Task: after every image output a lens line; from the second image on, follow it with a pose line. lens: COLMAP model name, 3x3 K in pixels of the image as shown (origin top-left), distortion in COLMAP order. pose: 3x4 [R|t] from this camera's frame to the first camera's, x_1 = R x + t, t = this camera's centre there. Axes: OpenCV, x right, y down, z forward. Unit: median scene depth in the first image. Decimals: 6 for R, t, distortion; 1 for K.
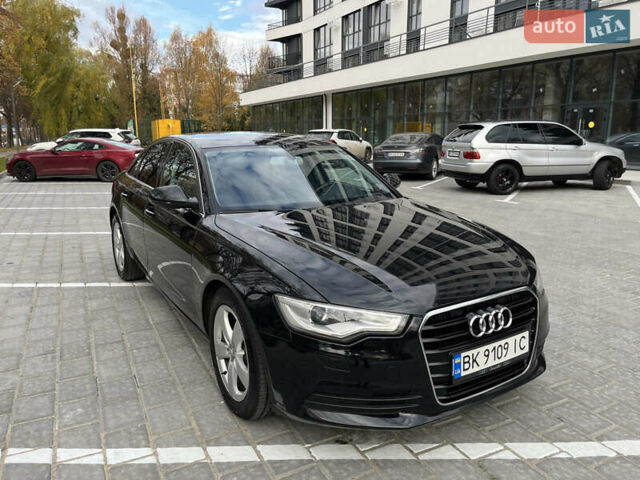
lens RADIAL K [[483.0, 0, 320.0], [0, 483.0, 240.0], [0, 0, 1]] dist [0.073677, -0.100253]
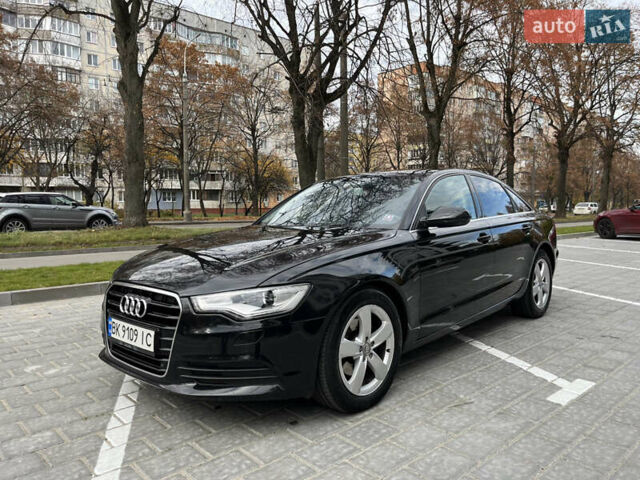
lens RADIAL K [[483.0, 0, 320.0], [0, 483.0, 240.0], [0, 0, 1]] dist [0.073677, -0.100253]
pose [[0.265987, 0.065990, -0.961715, 0.882742], [-0.193371, 0.981028, 0.013833, -0.052131], [0.944383, 0.182289, 0.273701, 0.591263]]
